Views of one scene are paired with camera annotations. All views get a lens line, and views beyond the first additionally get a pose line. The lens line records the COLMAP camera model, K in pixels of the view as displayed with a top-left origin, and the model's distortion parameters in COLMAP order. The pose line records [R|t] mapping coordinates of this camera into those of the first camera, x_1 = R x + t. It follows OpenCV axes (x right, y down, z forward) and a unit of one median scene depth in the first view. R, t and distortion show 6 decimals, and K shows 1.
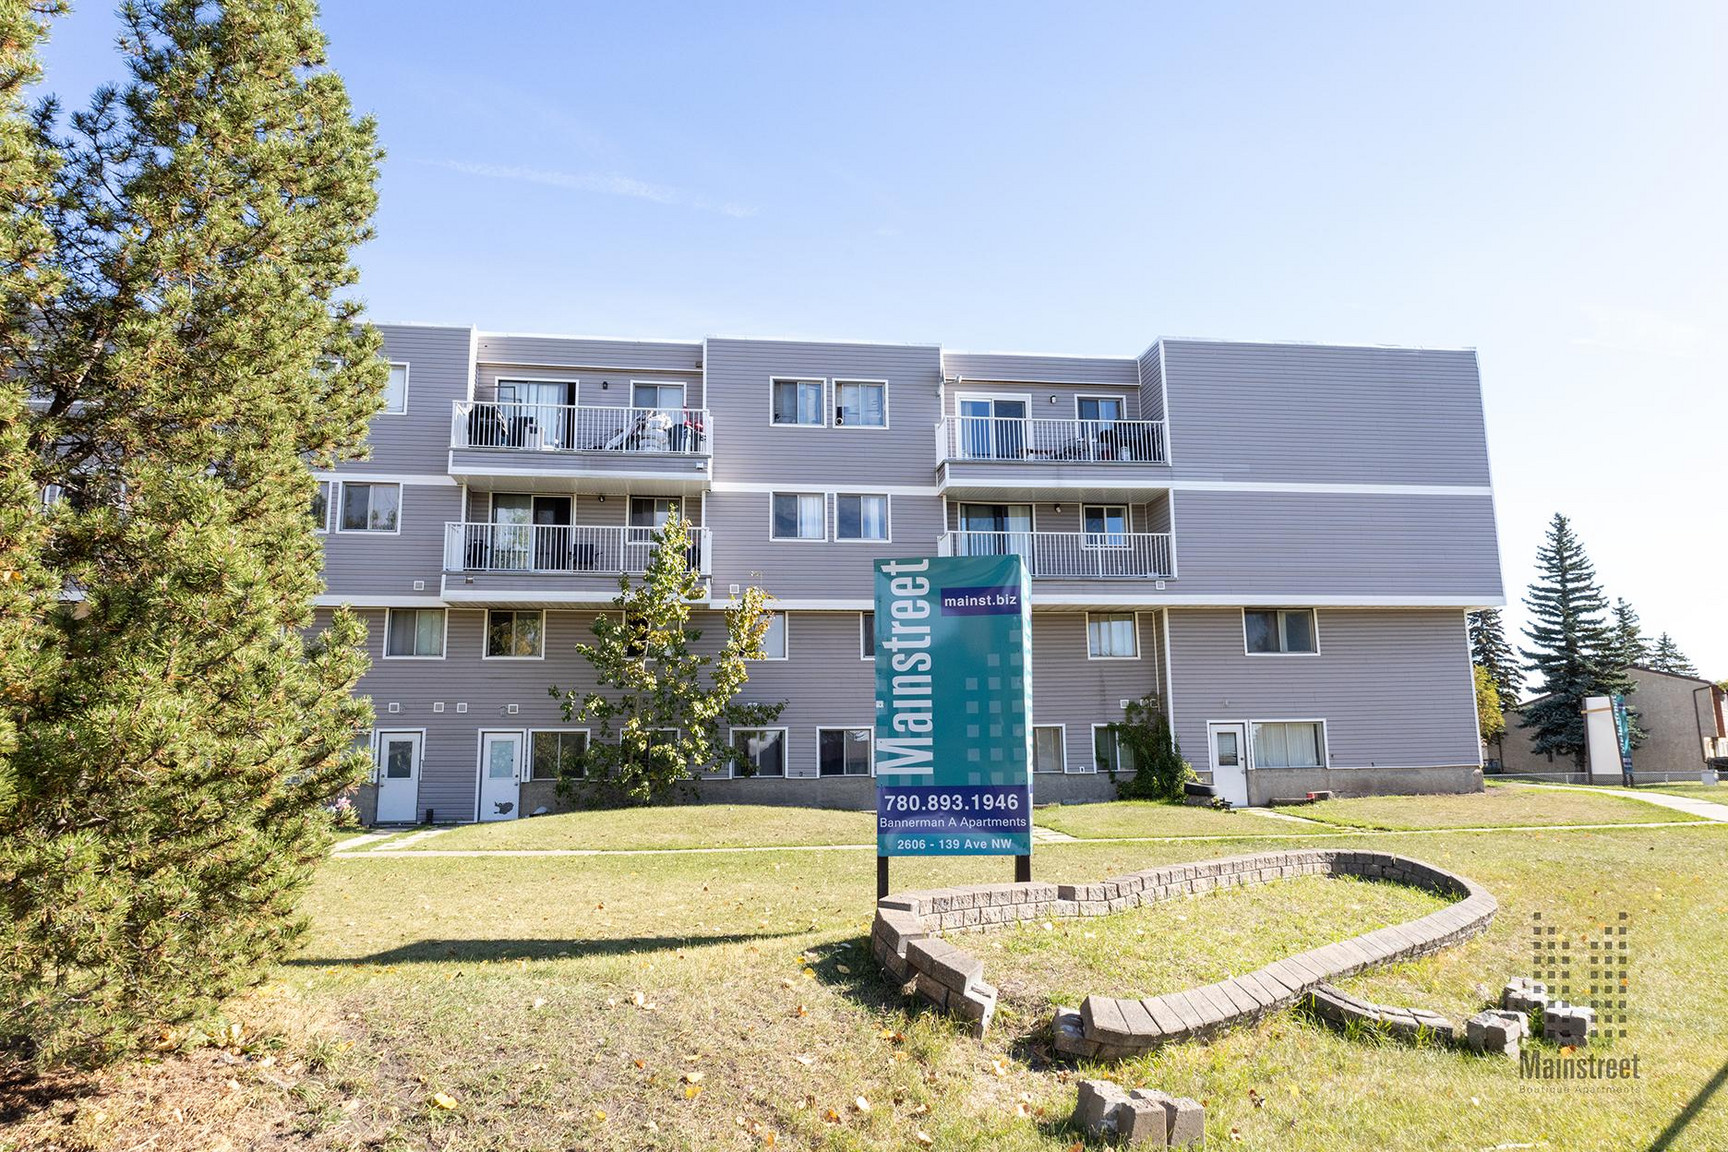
lens RADIAL K [[1047.5, 0, 864.0], [0, 1047.5, 576.0], [0, 0, 1]] dist [0.002023, 0.000407]
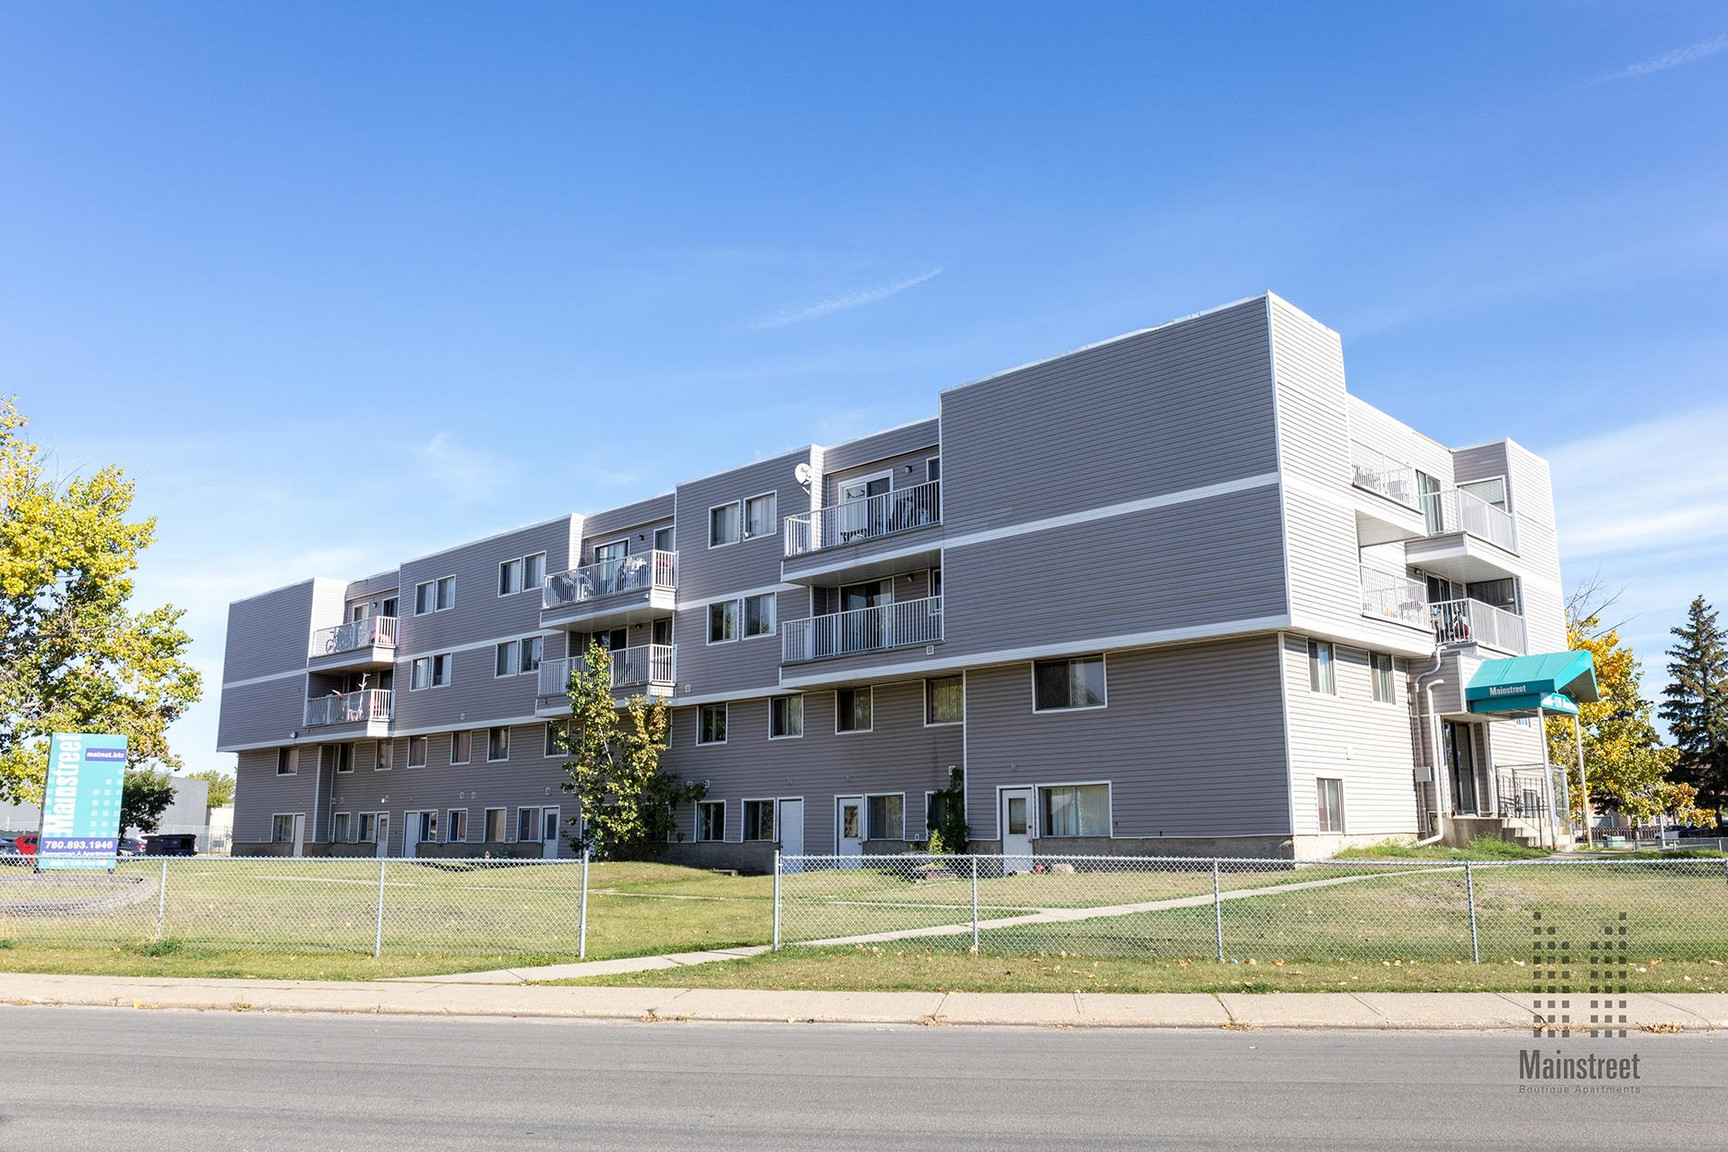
lens RADIAL K [[1274.4, 0, 864.0], [0, 1274.4, 576.0], [0, 0, 1]] dist [-0.000429, 0.003539]
pose [[0.651932, -0.143780, -0.744521, 1.130097], [0.128660, 0.988596, -0.078255, 0.025444], [0.747283, -0.044773, 0.662996, 0.159064]]
